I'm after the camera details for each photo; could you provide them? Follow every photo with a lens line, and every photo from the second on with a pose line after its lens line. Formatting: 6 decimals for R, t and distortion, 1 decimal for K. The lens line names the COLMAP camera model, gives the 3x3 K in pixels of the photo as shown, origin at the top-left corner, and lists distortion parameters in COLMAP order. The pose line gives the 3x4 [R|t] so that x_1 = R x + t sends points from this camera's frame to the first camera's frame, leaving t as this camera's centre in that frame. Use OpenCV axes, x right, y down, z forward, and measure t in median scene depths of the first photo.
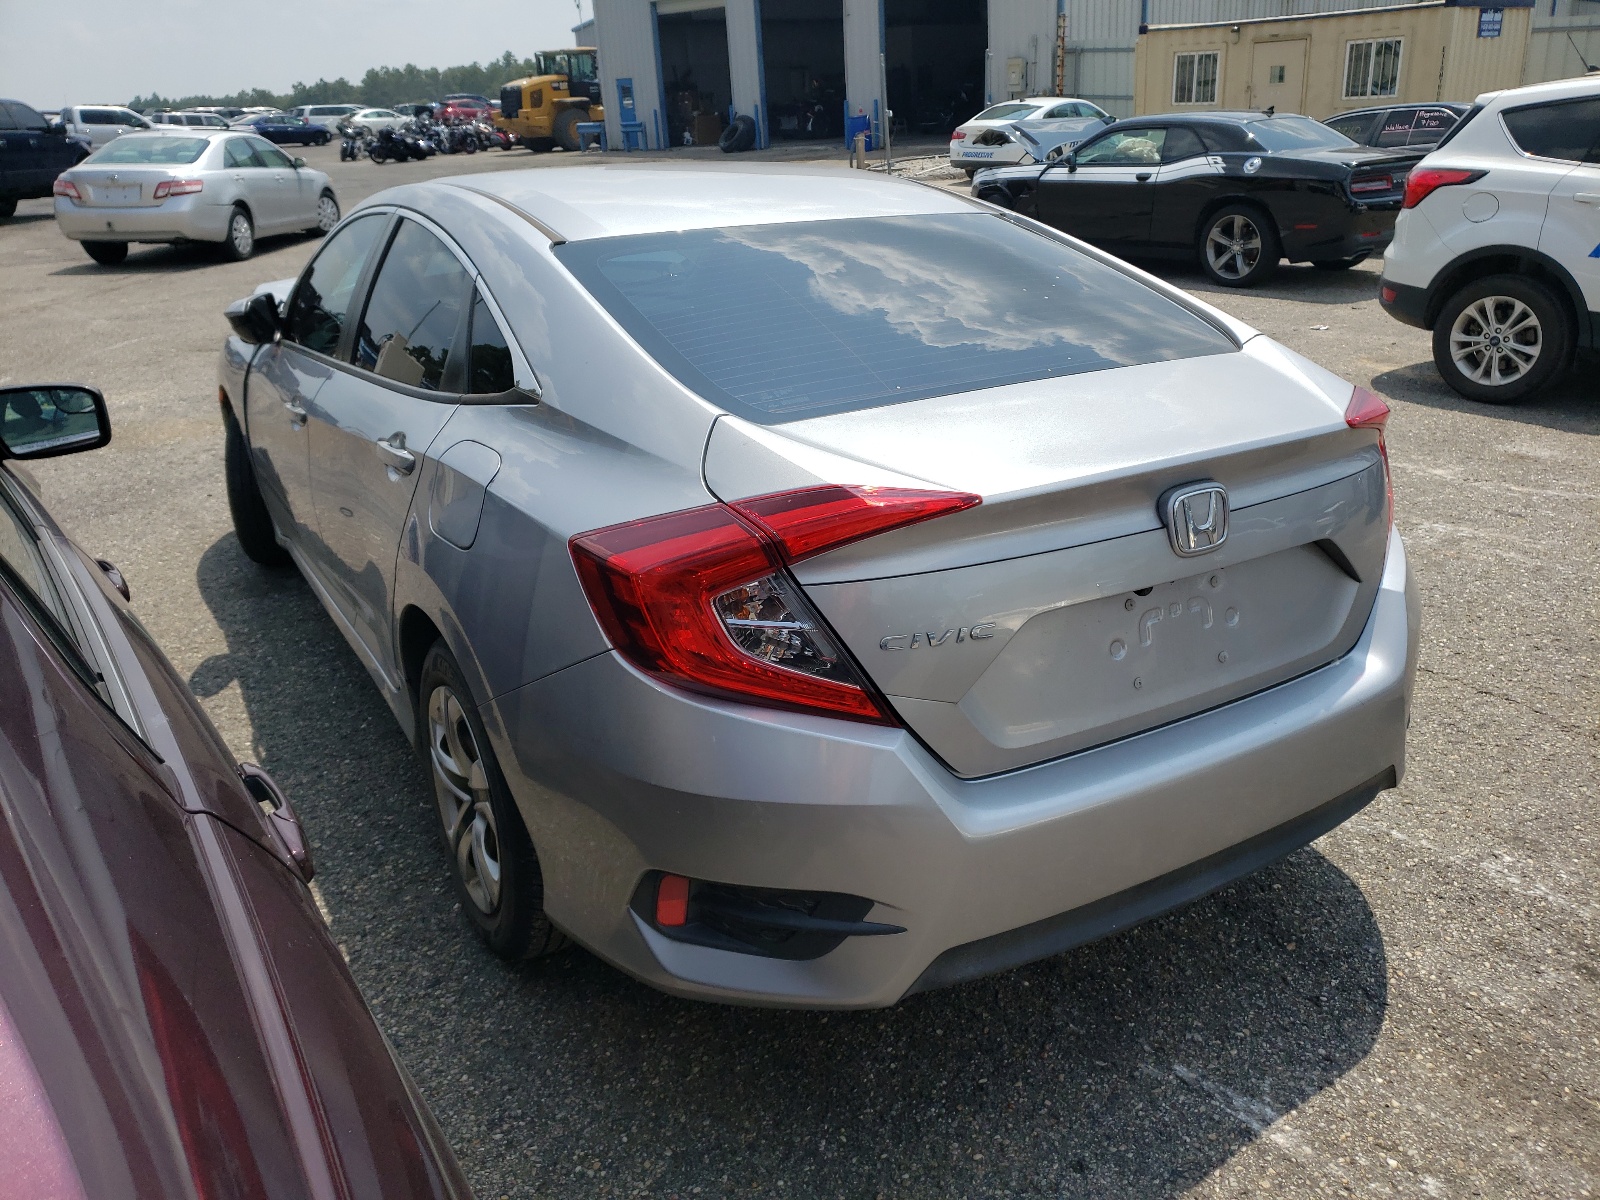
lens RADIAL K [[1239.2, 0, 795.1], [0, 1239.2, 592.5], [0, 0, 1]] dist [0.020843, -0.009951]
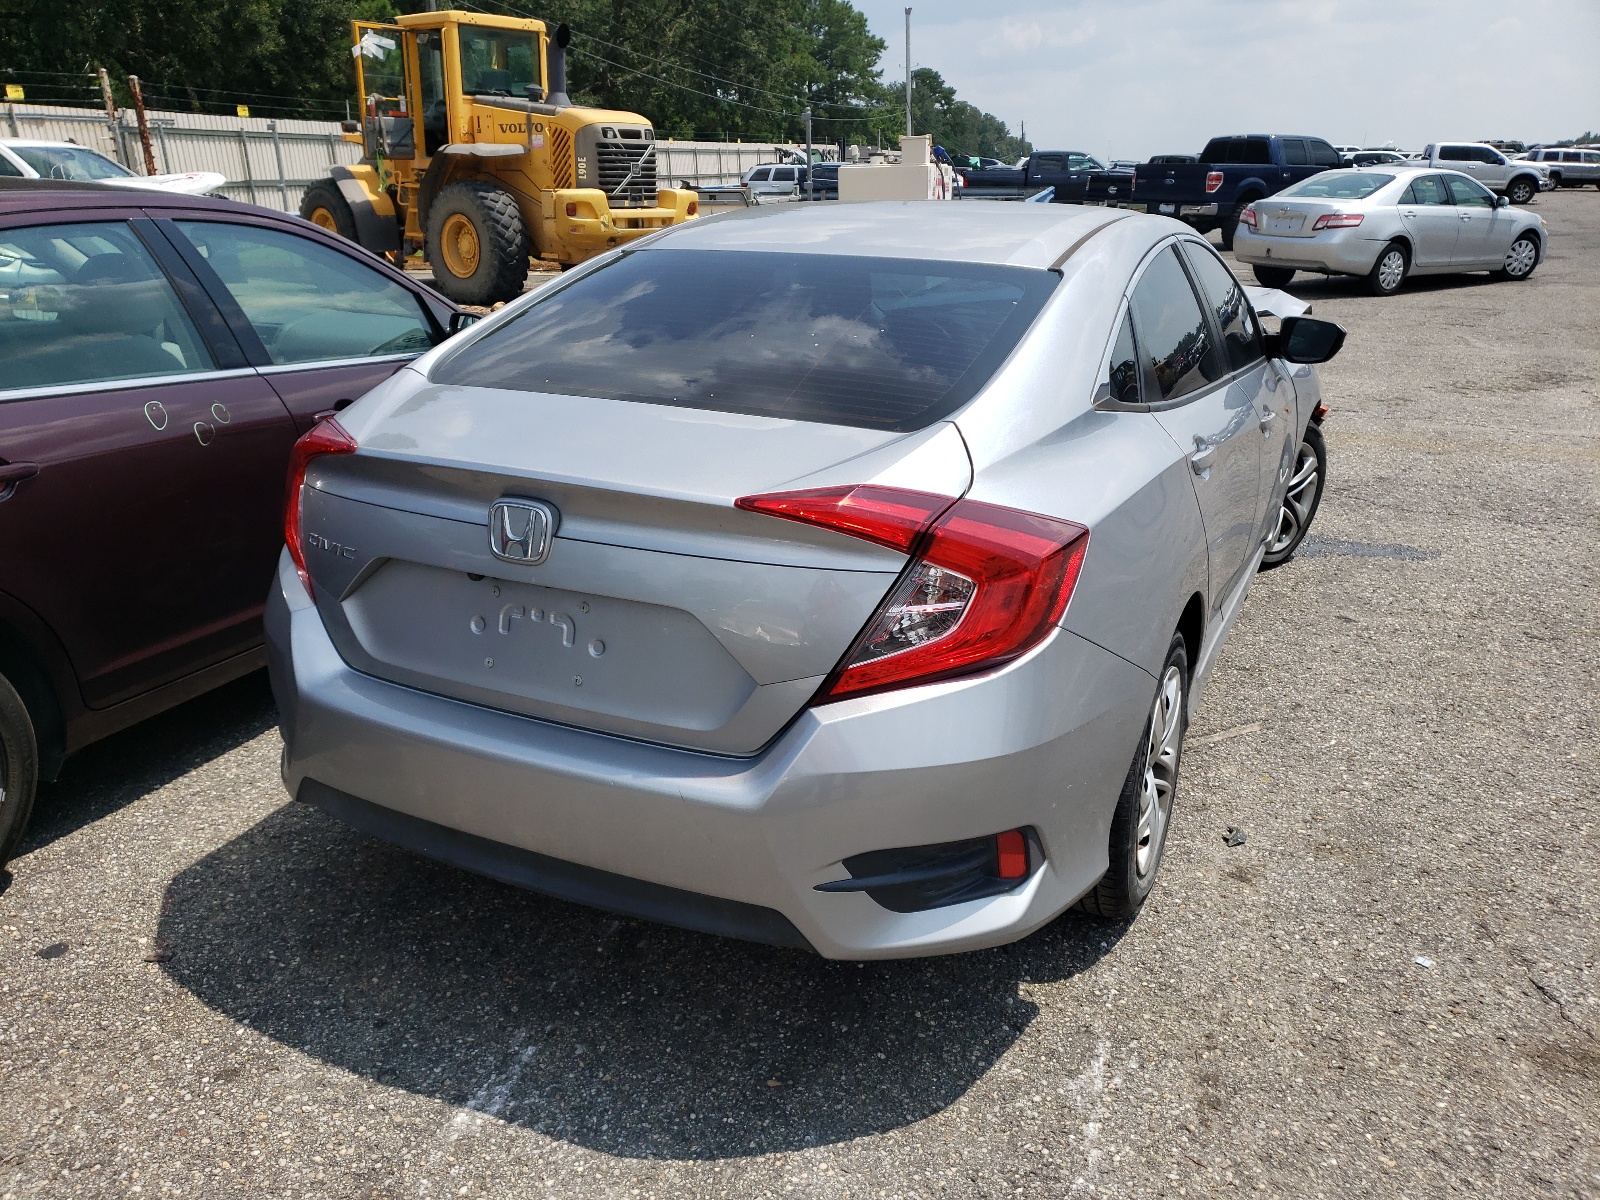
lens RADIAL K [[1239.2, 0, 795.1], [0, 1239.2, 592.5], [0, 0, 1]] dist [0.020843, -0.009951]
pose [[0.543123, 0.292165, -0.787183, 0.165360], [-0.311376, 0.940746, 0.134324, -0.028779], [0.779783, 0.172155, 0.601914, 0.066621]]
